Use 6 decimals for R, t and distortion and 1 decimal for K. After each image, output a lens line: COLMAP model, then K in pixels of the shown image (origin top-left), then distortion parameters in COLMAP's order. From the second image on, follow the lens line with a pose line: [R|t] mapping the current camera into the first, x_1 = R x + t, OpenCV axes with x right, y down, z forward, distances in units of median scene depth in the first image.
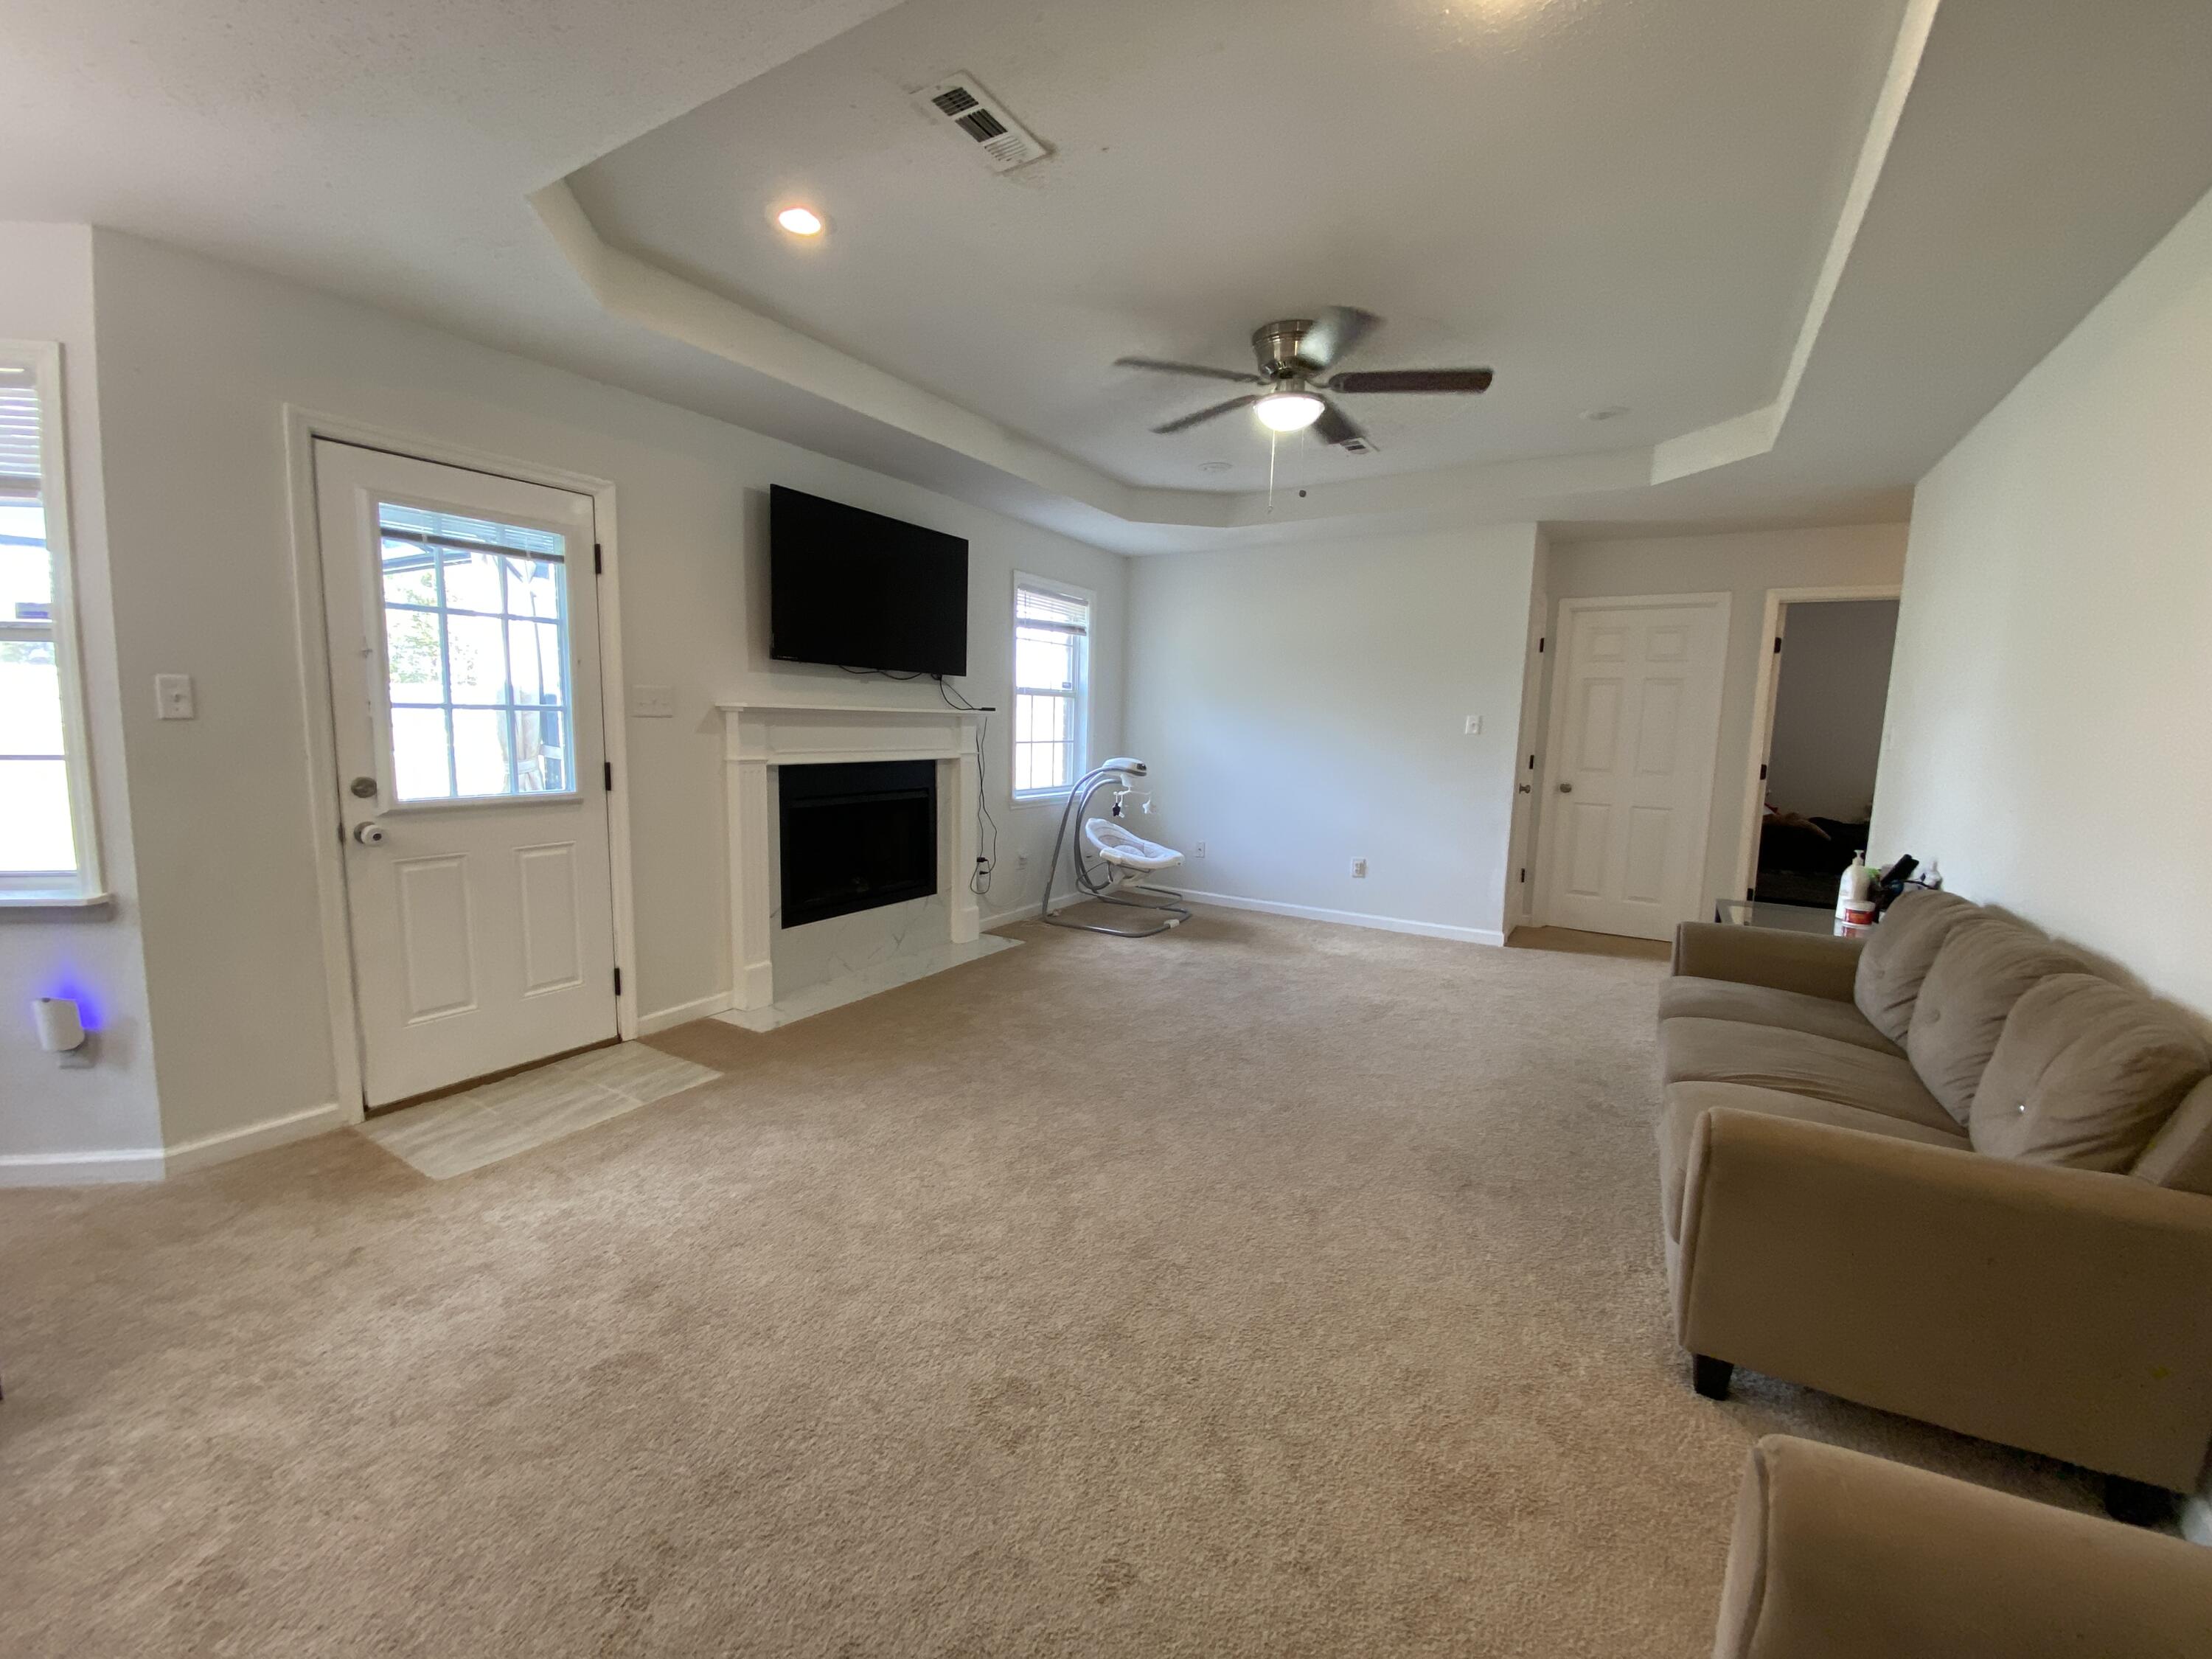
lens RADIAL K [[885.2, 0, 1109.2], [0, 885.2, 823.7], [0, 0, 1]] dist [-0.005917, -0.009476]
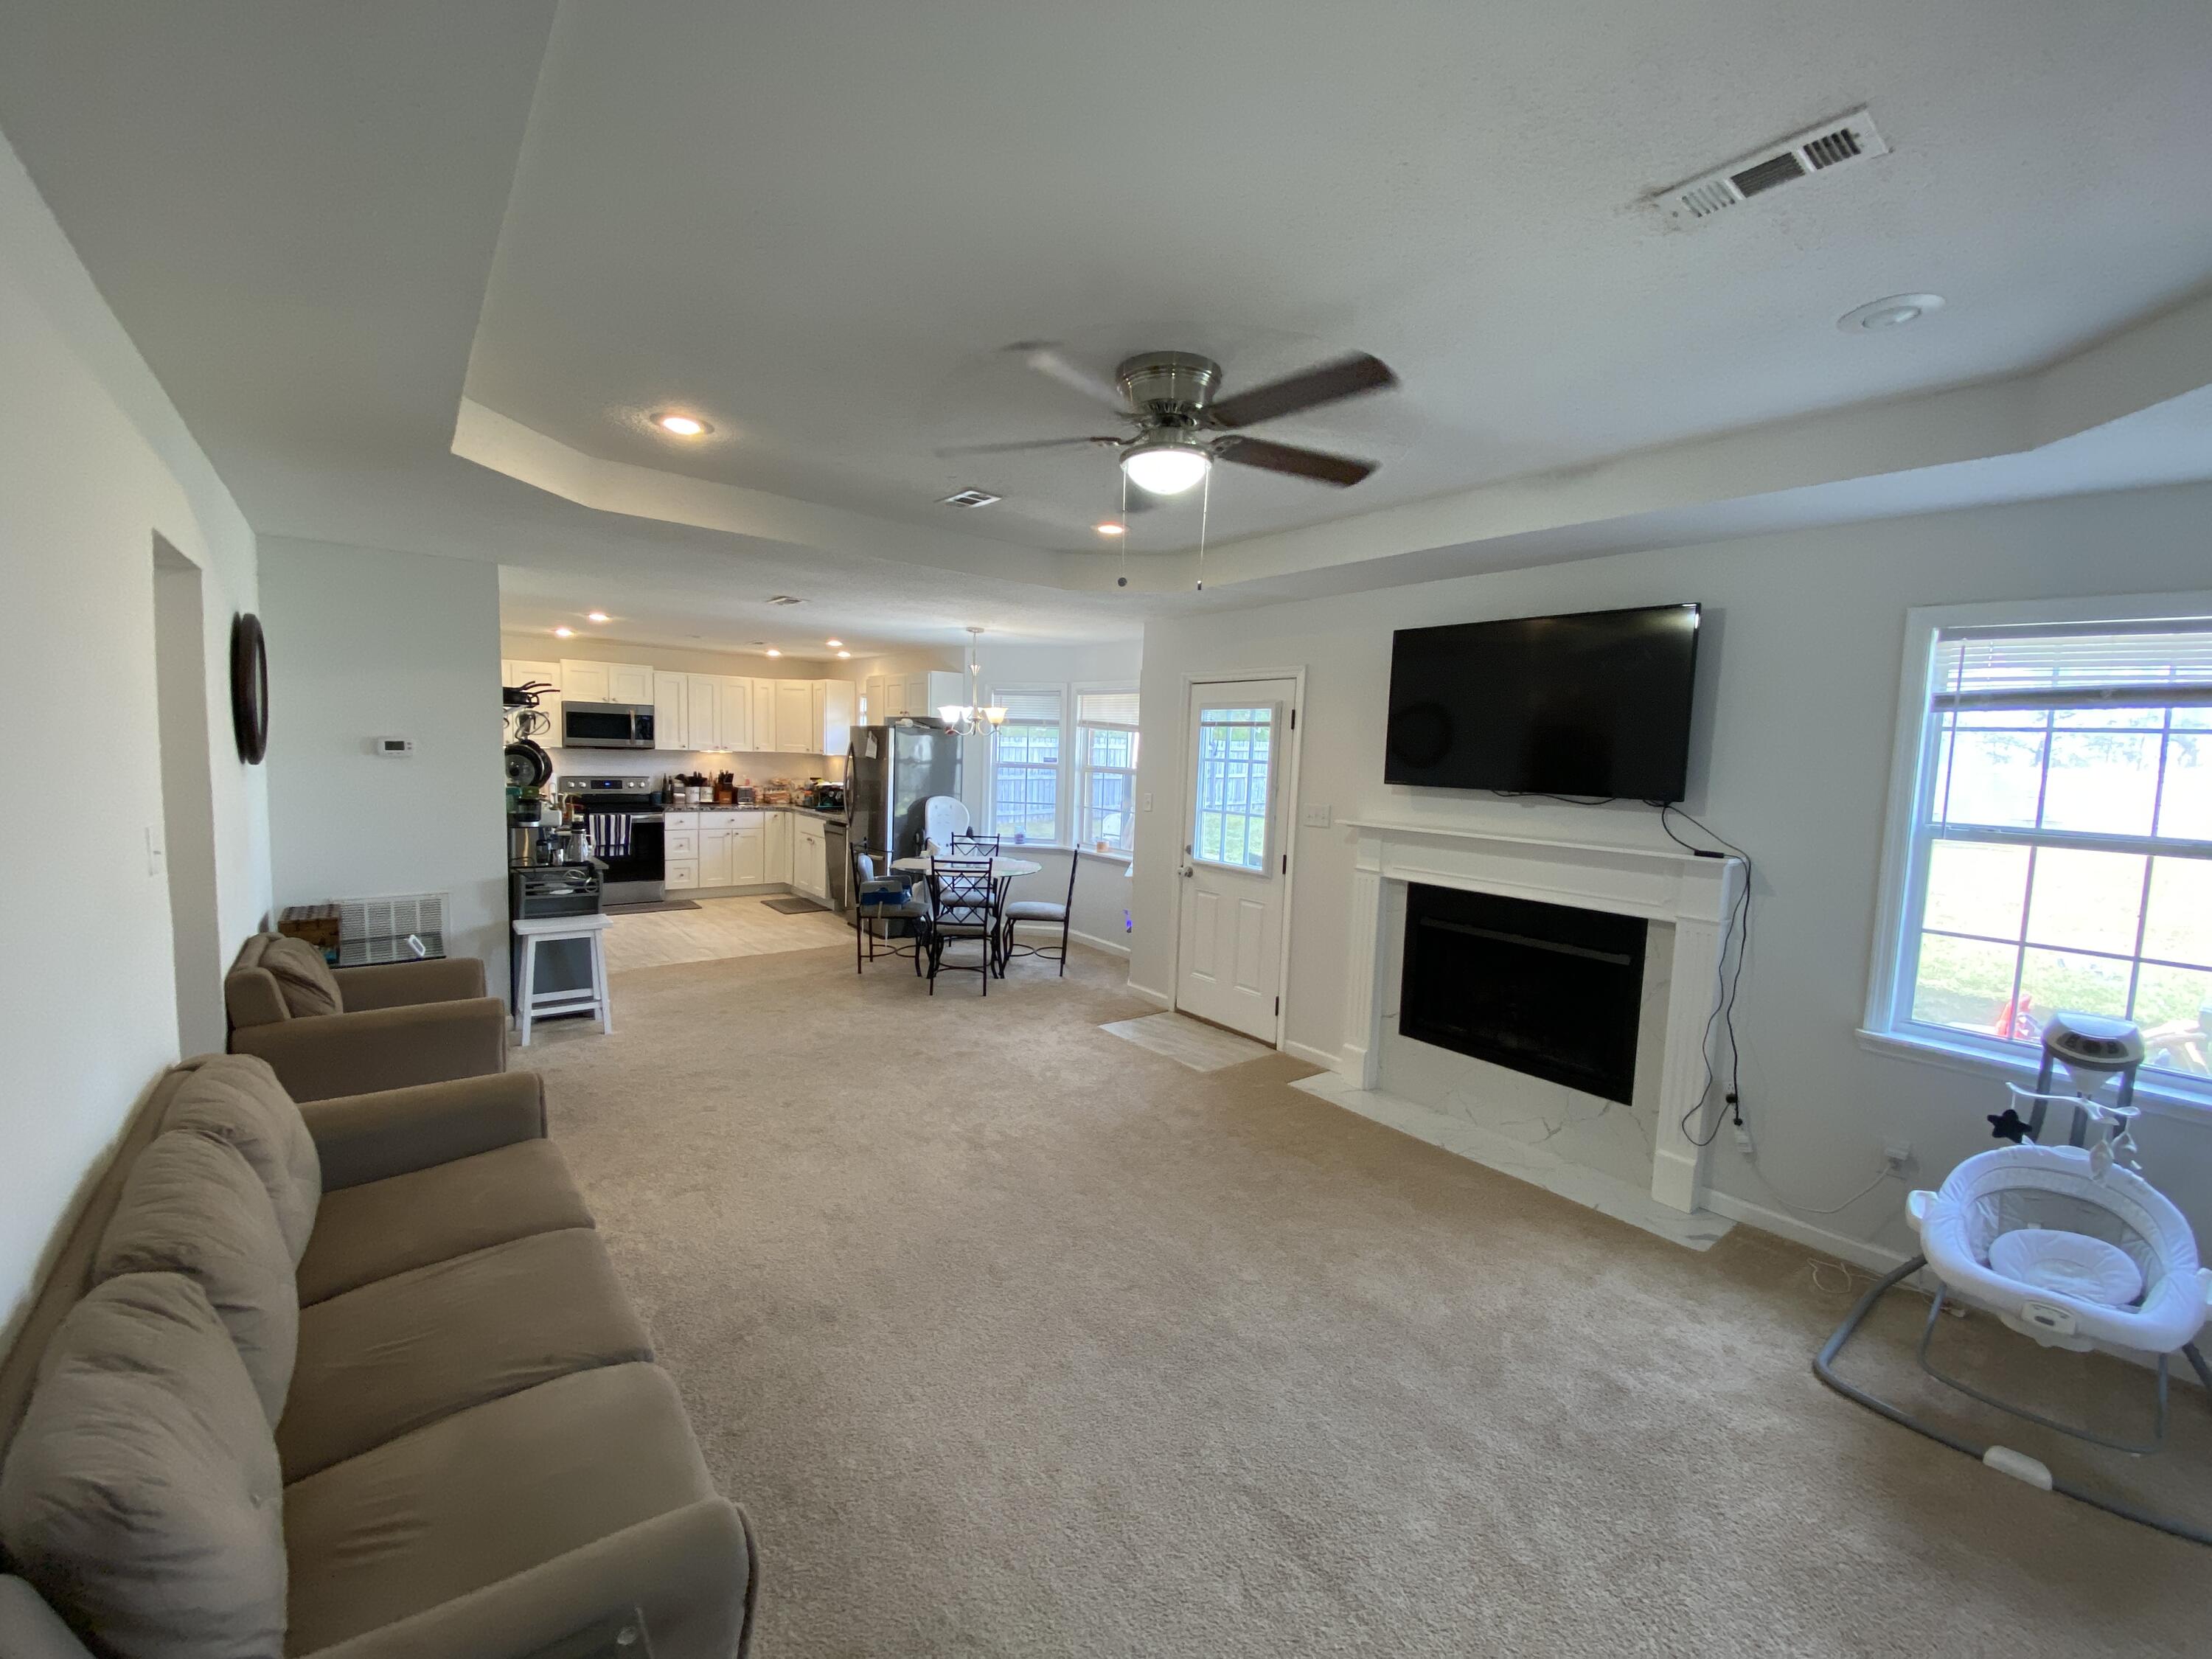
lens RADIAL K [[885.2, 0, 1122.6], [0, 885.2, 834.8], [0, 0, 1]] dist [-0.005917, -0.009476]
pose [[-0.345250, 0.044763, -0.937443, 0.979614], [-0.162039, 0.981018, 0.106521, -0.234985], [0.924416, 0.188679, -0.331443, 1.343204]]
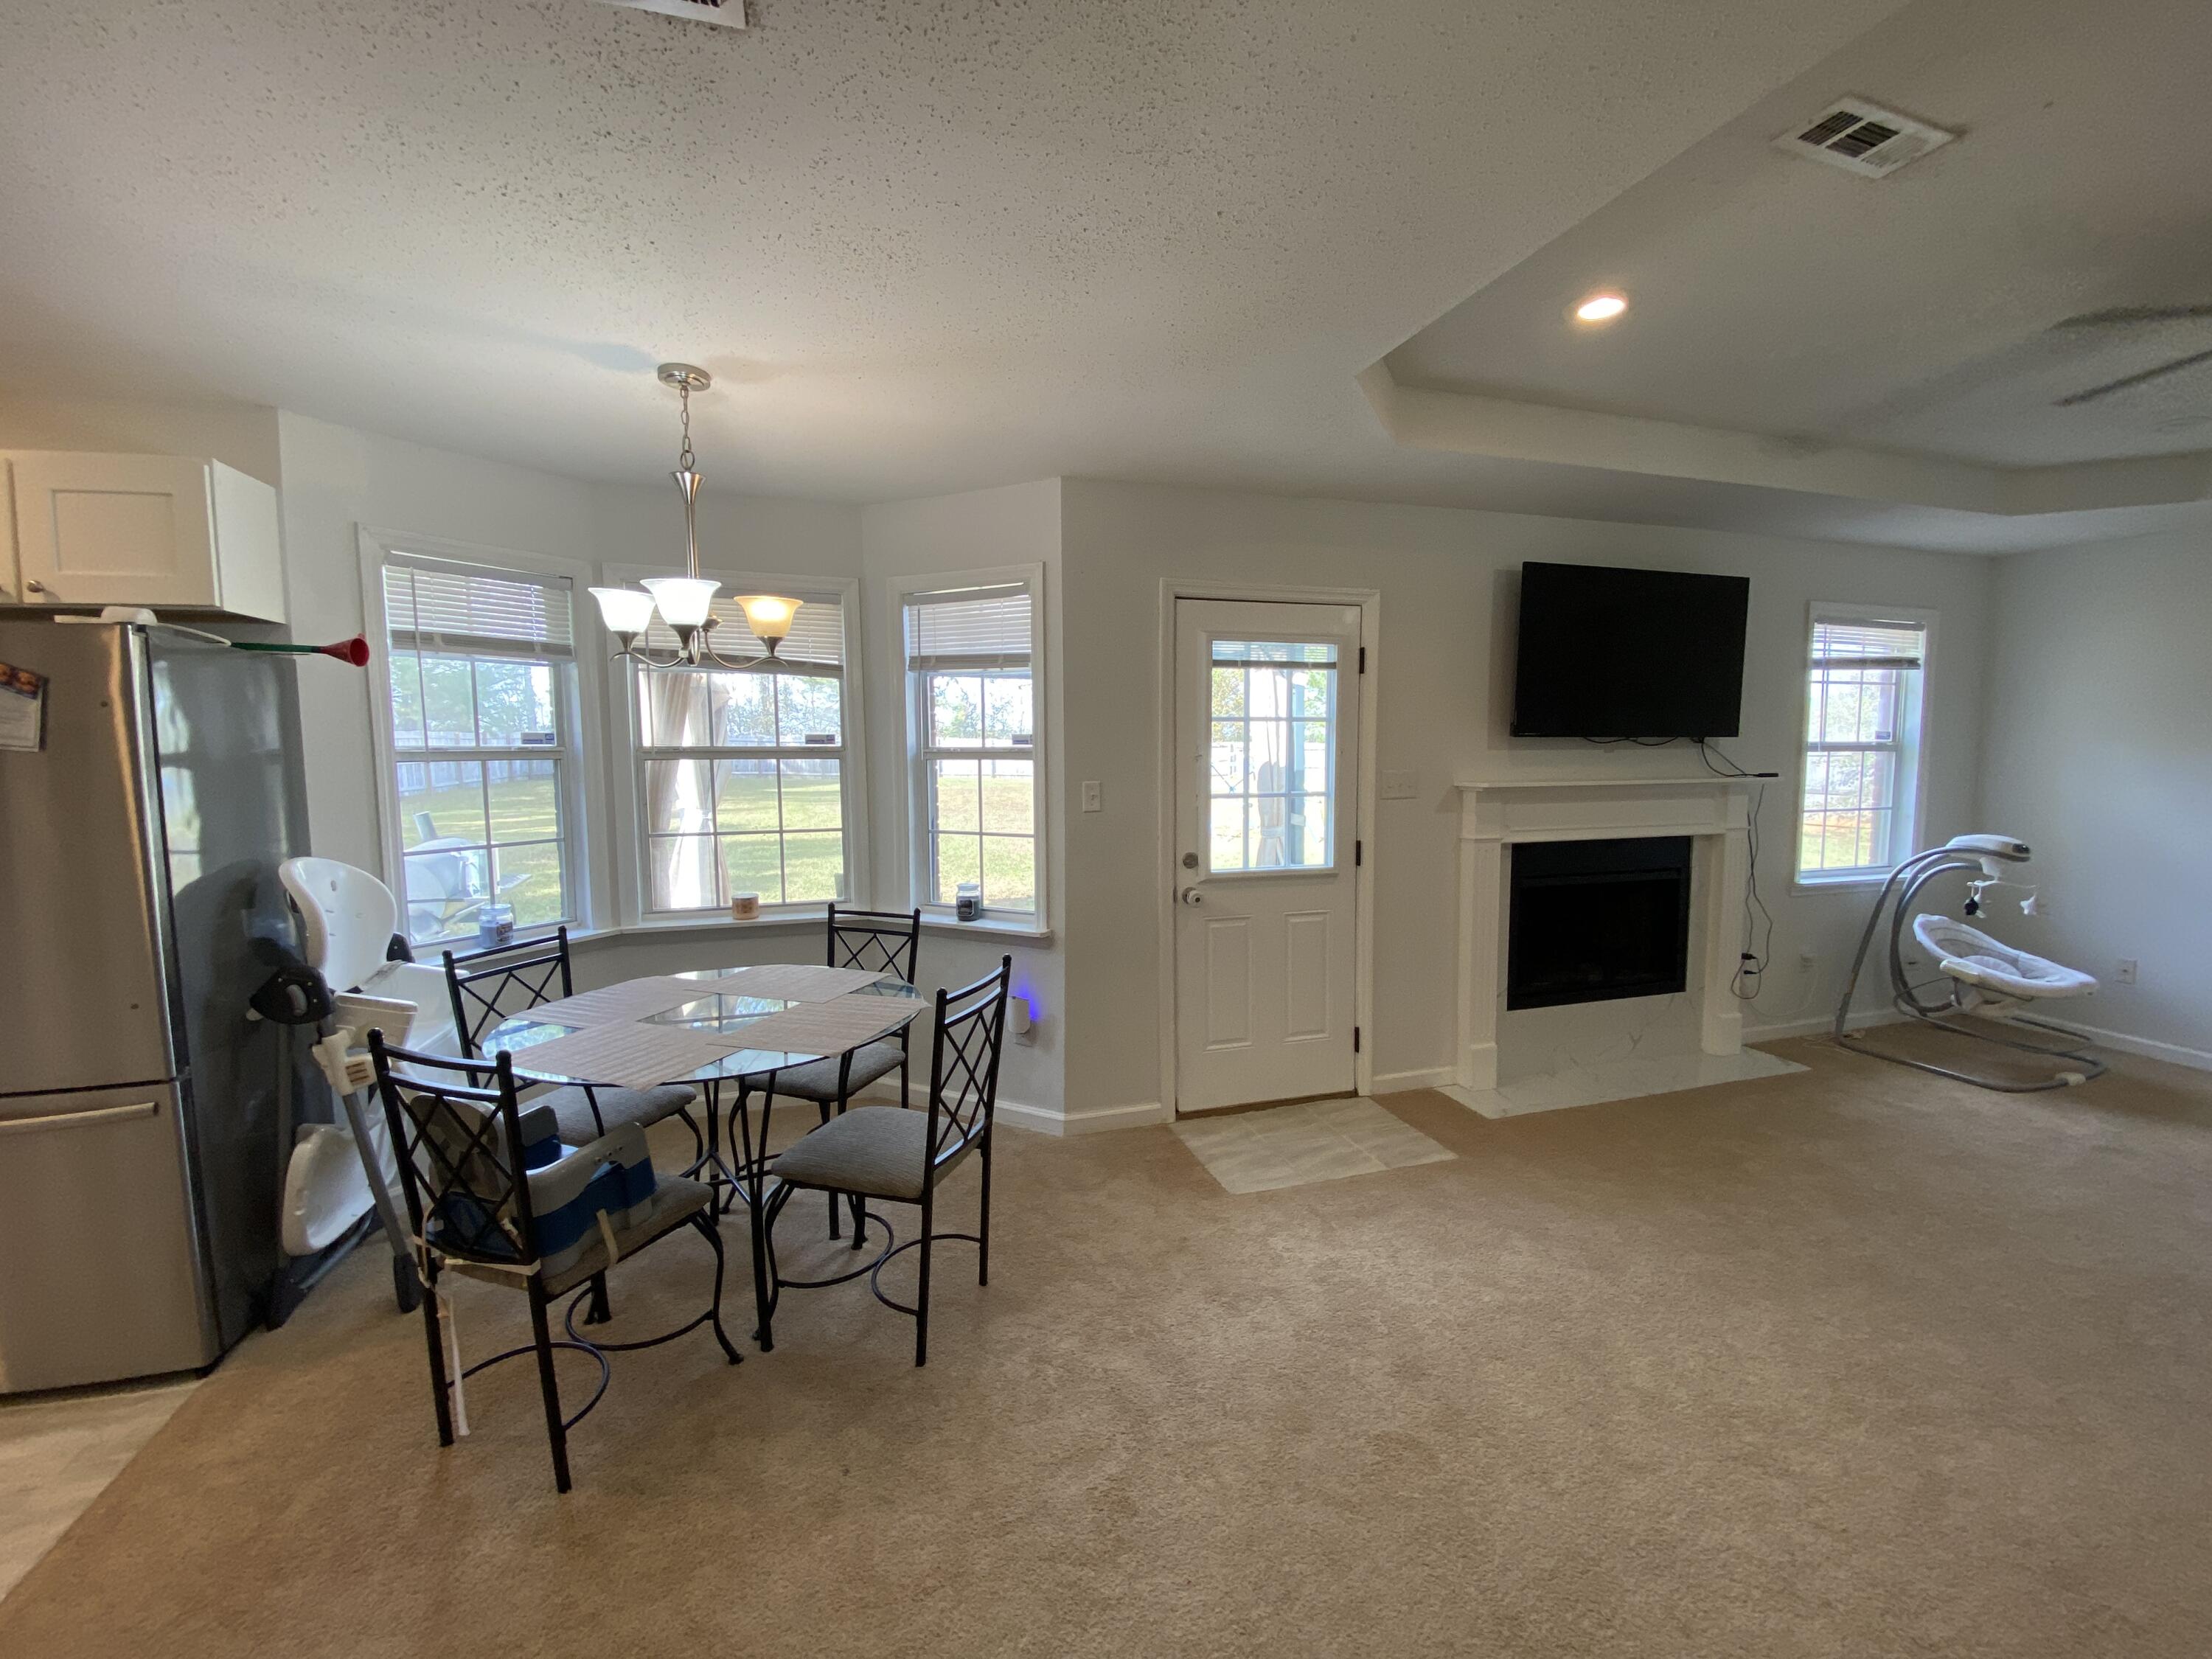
lens RADIAL K [[885.2, 0, 1086.5], [0, 885.2, 822.0], [0, 0, 1]] dist [-0.005917, -0.009476]
pose [[0.732845, 0.023647, -0.679985, -0.074666], [-0.055445, 0.998148, -0.025044, -0.050591], [0.678133, 0.056055, 0.732798, -0.046825]]
